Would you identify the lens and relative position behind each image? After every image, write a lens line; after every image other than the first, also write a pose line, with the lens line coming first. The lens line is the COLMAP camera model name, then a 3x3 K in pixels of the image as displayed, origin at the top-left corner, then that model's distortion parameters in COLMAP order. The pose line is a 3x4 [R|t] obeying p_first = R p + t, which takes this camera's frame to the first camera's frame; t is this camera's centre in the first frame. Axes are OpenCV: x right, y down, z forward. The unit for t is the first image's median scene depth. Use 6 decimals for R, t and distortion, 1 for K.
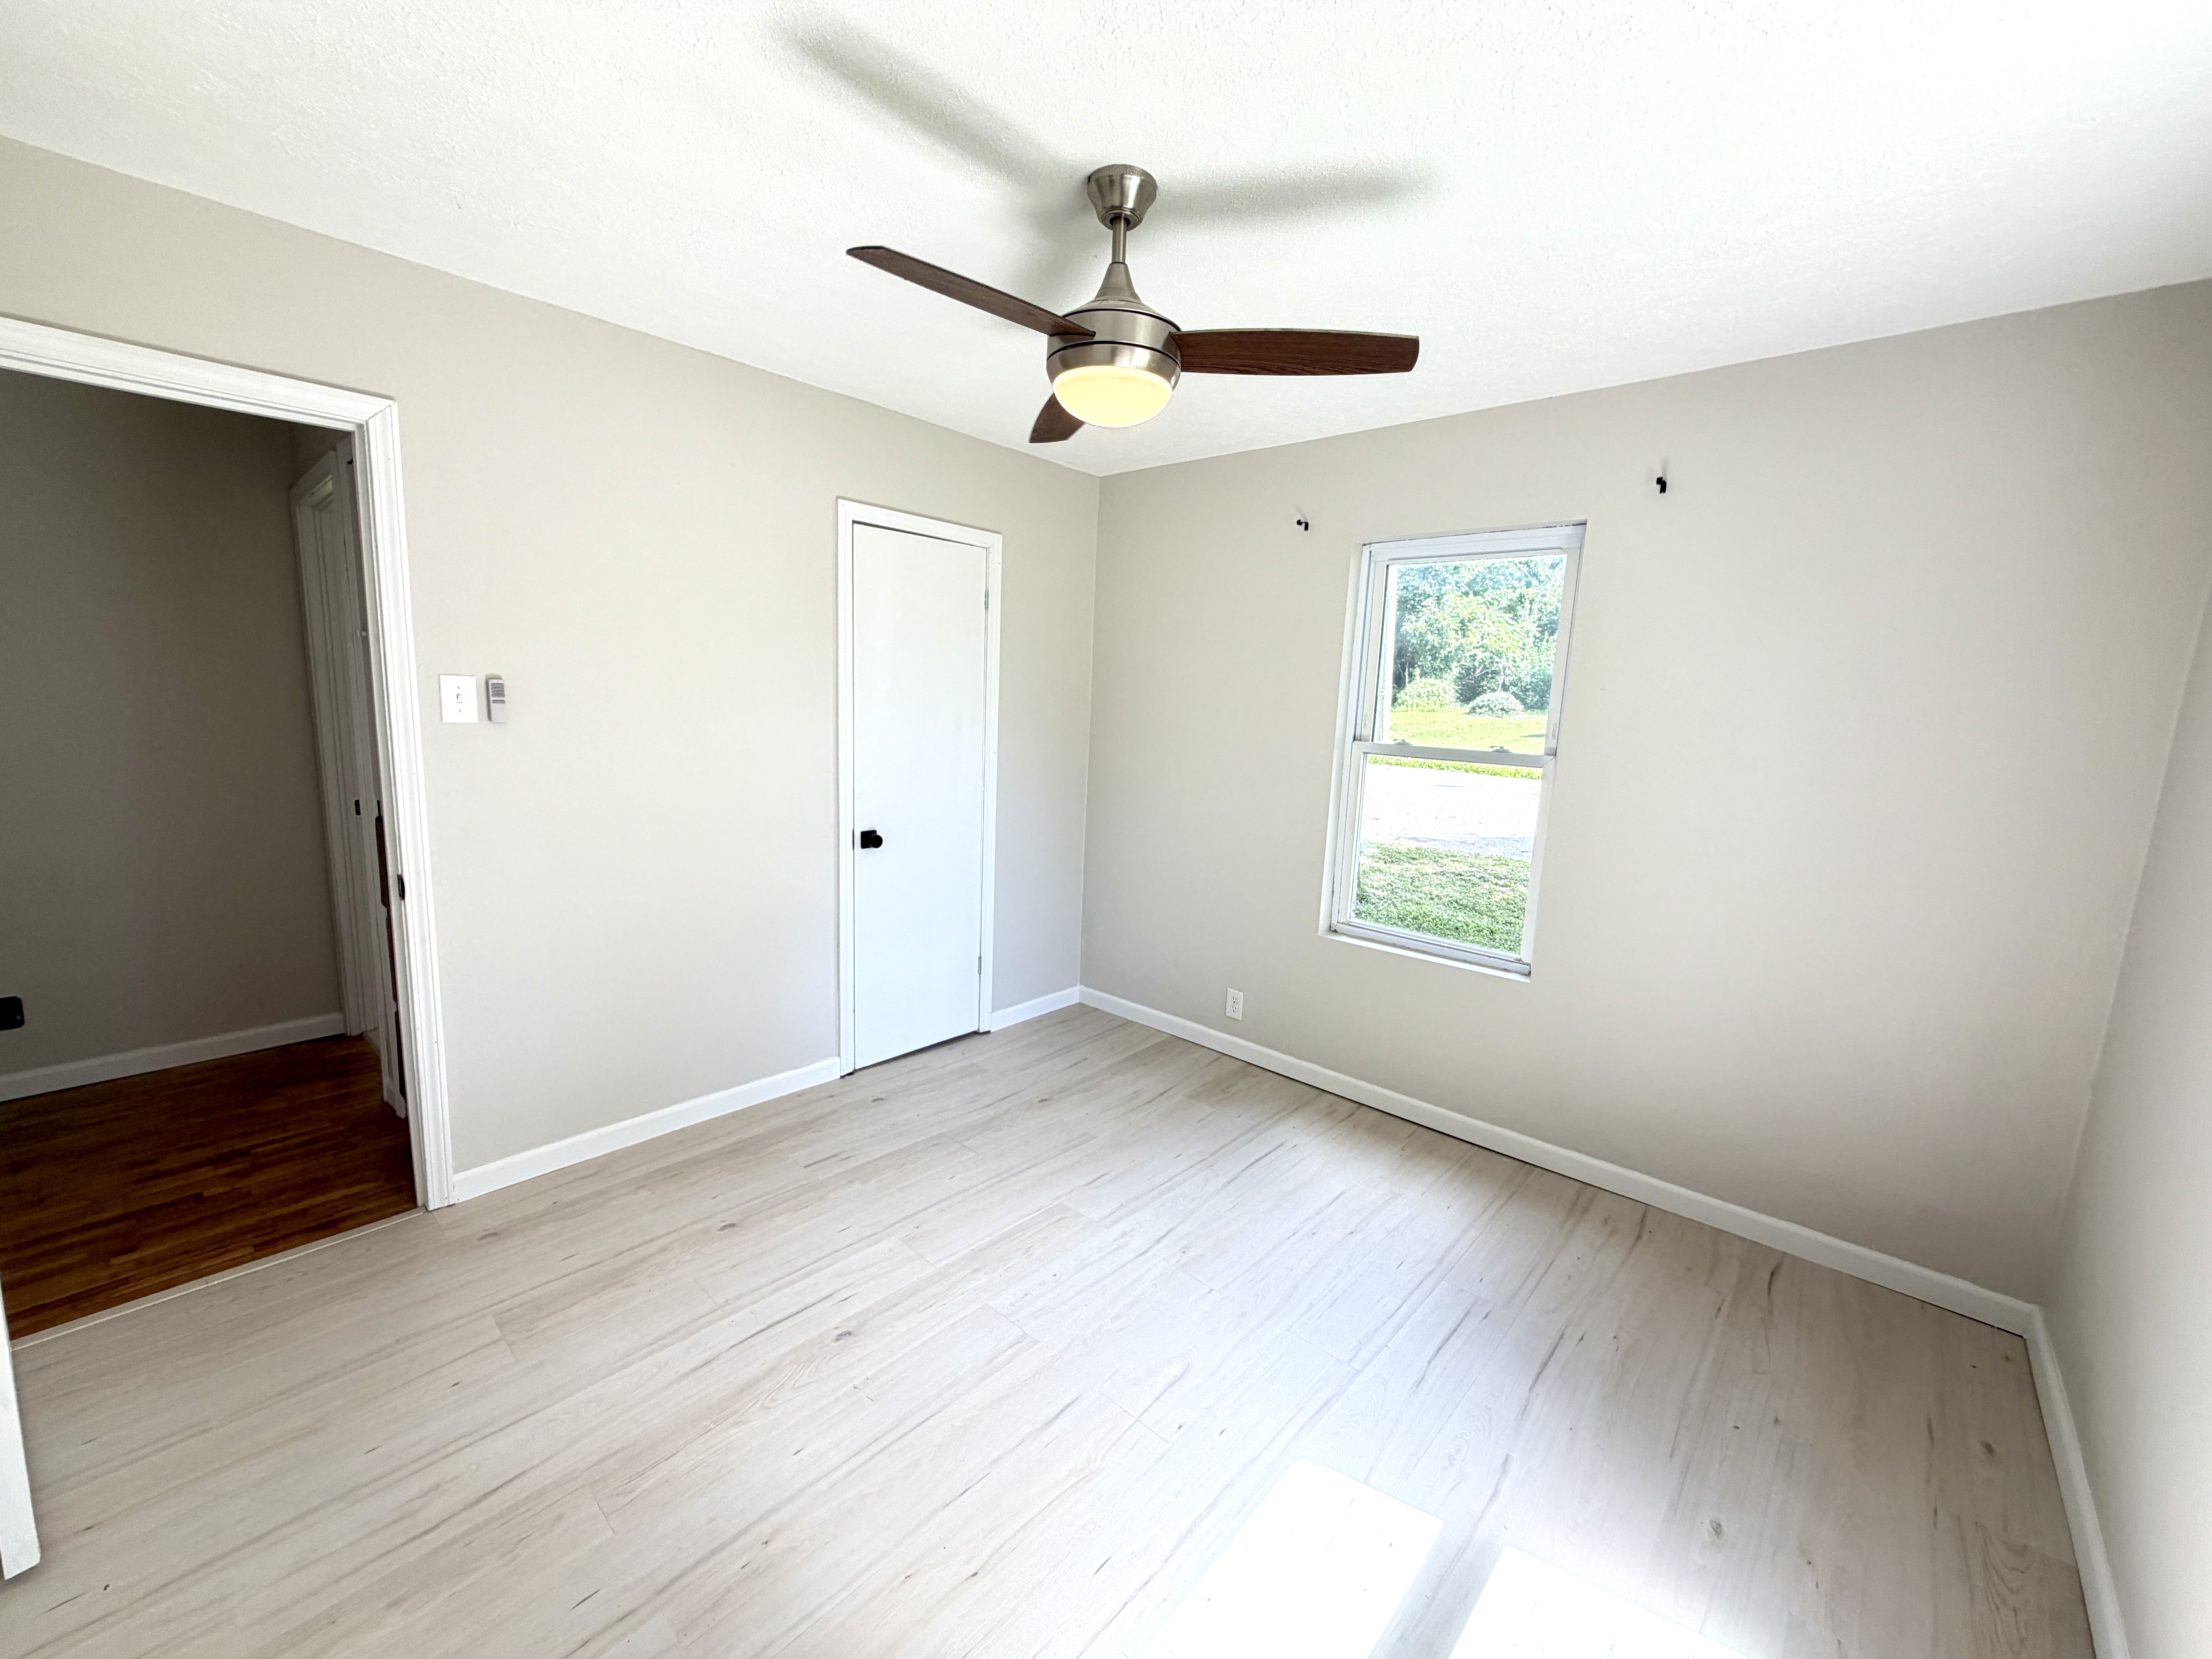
lens RADIAL K [[879.4, 0, 1105.4], [0, 879.4, 833.0], [0, 0, 1]] dist [0.000538, -0.000121]
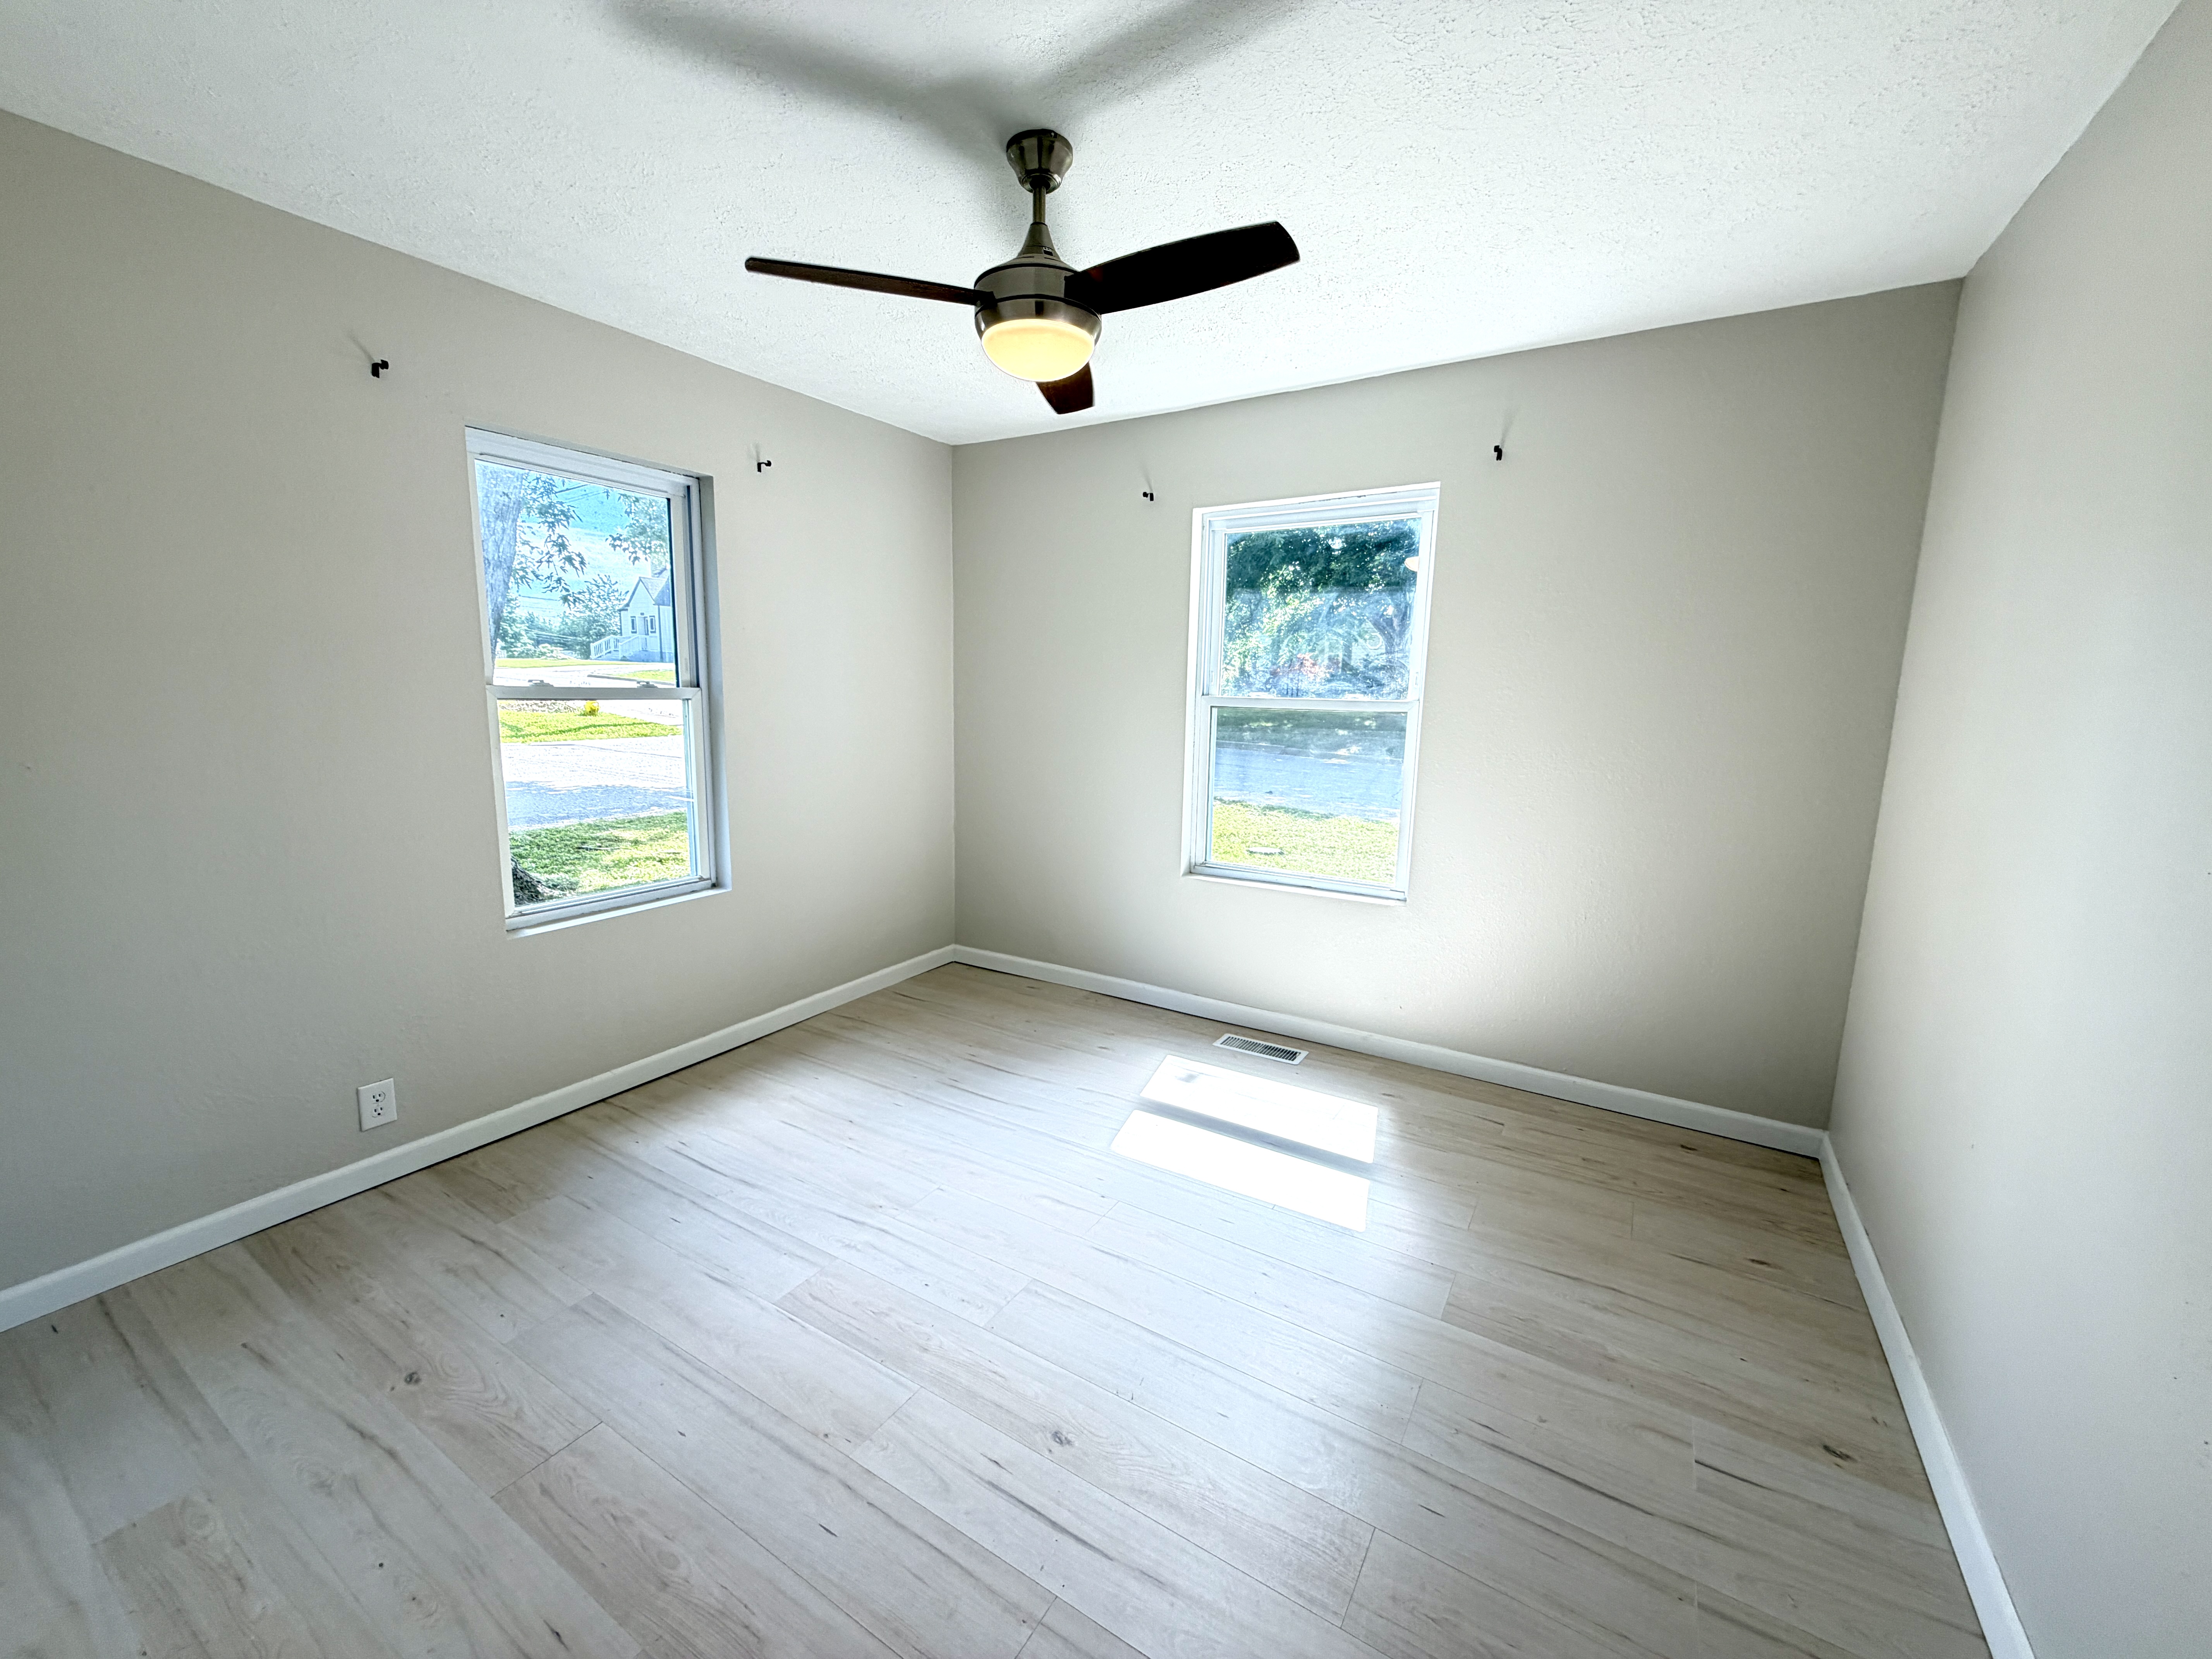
lens RADIAL K [[881.9, 0, 1098.9], [0, 881.9, 825.9], [0, 0, 1]] dist [0.000577, -0.000270]
pose [[-0.180879, -0.196945, 0.963585, -0.672283], [0.128896, 0.966548, 0.221746, -0.098347], [-0.975022, 0.164312, -0.149443, 0.690877]]
